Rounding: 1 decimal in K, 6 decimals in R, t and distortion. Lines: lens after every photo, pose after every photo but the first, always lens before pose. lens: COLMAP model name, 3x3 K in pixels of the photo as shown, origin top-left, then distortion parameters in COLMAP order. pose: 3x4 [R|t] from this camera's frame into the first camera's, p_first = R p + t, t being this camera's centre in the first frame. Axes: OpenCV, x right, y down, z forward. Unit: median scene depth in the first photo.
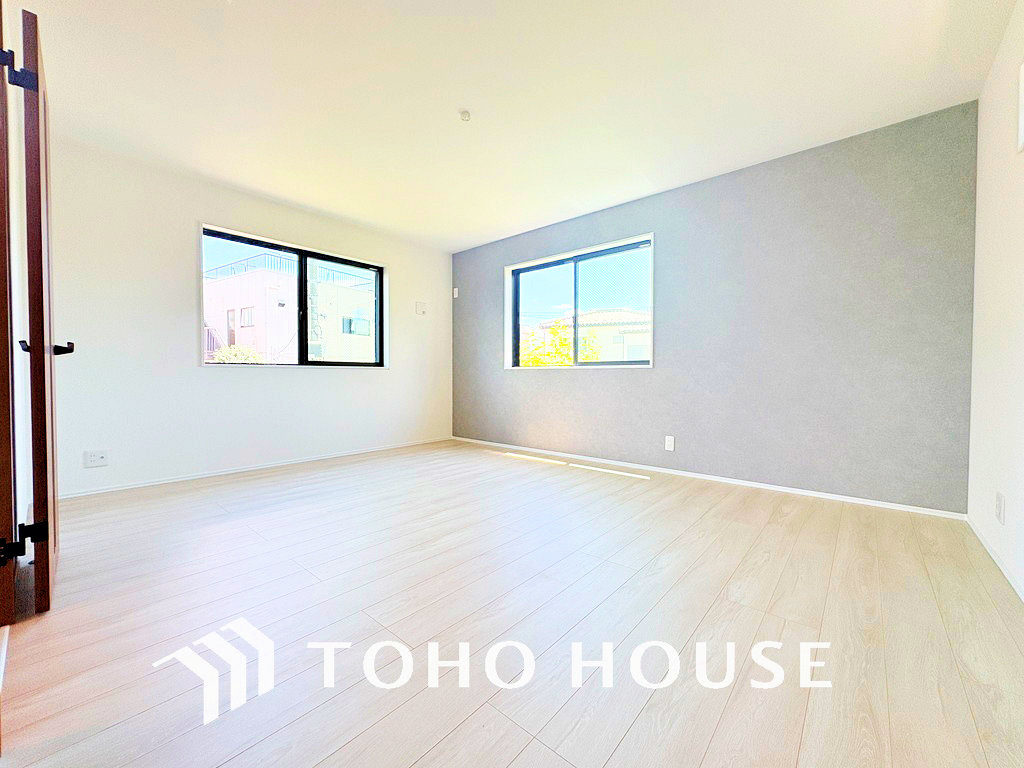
lens RADIAL K [[412.1, 0, 518.1], [0, 412.1, 383.1], [0, 0, 1]] dist [-0.001049, -0.000044]
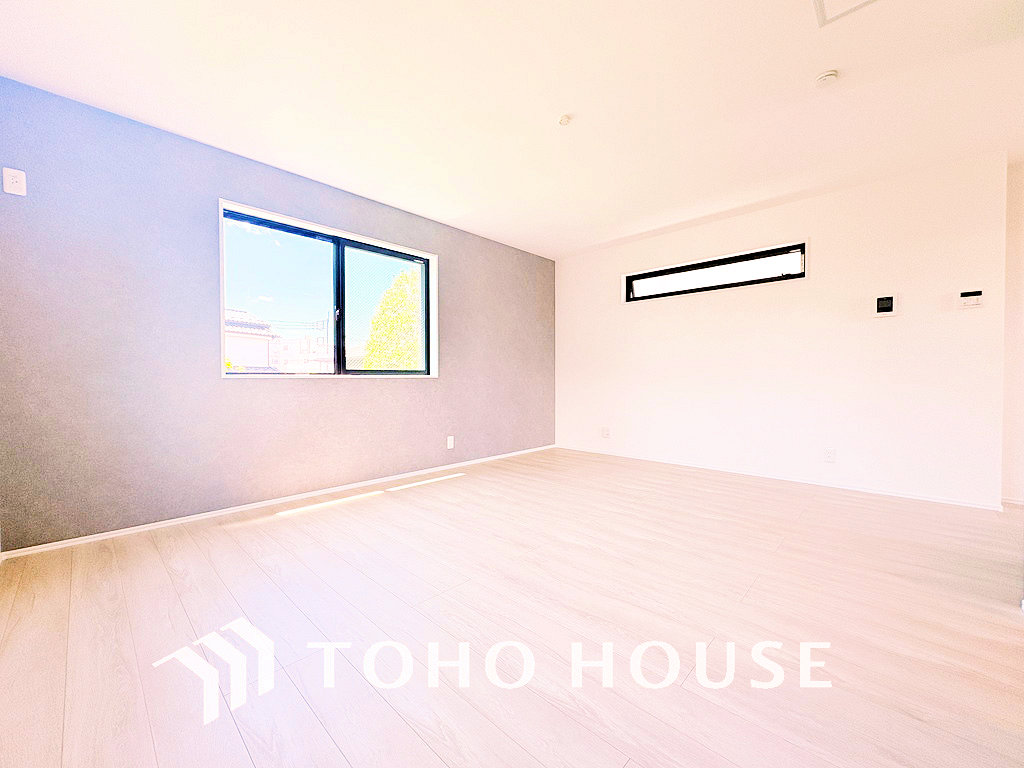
lens RADIAL K [[405.3, 0, 507.9], [0, 405.3, 385.2], [0, 0, 1]] dist [0.000638, 0.000125]
pose [[0.055693, -0.021197, 0.998223, -0.816105], [0.020925, 0.999580, 0.020058, -0.038516], [-0.998229, 0.019771, 0.056113, 0.816538]]
